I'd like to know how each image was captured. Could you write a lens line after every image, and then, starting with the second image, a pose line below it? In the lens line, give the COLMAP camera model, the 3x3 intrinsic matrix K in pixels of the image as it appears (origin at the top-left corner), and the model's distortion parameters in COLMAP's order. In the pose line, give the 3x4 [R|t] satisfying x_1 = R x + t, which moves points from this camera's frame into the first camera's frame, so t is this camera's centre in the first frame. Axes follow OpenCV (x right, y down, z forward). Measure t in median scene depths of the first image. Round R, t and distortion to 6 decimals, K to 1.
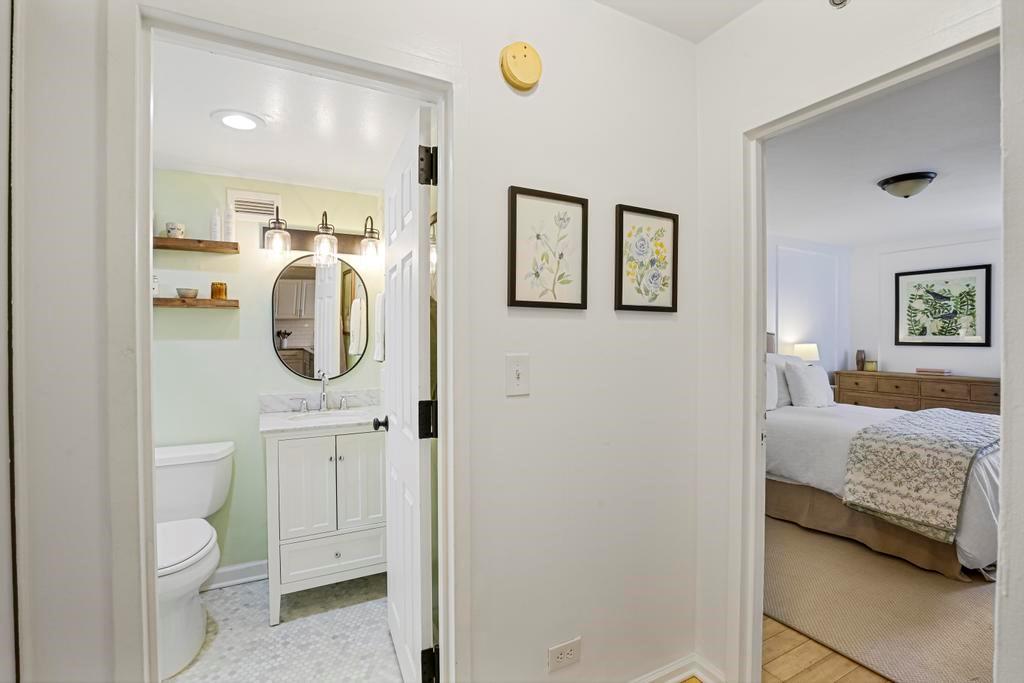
lens RADIAL K [[472.3, 0, 512.0], [0, 472.3, 341.5], [0, 0, 1]] dist [-0.038162, 0.007910]
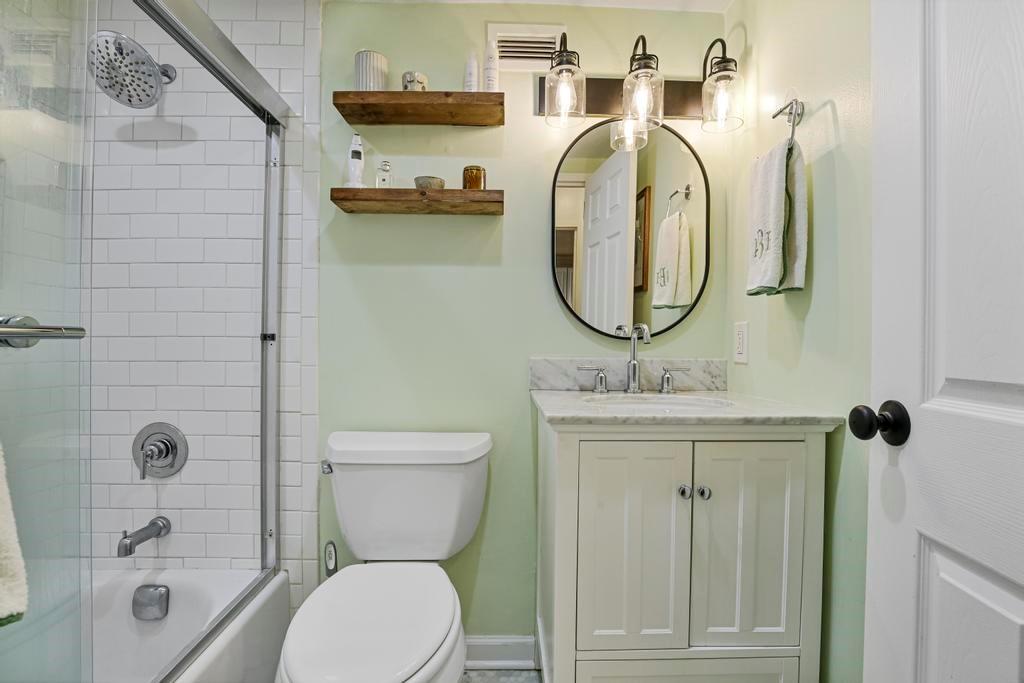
lens RADIAL K [[472.3, 0, 512.0], [0, 472.3, 341.5], [0, 0, 1]] dist [-0.038162, 0.007910]
pose [[0.888624, 0.010560, -0.458515, -0.255973], [-0.015210, 0.999864, -0.006449, 0.086297], [0.458384, 0.012705, 0.888664, 0.406601]]
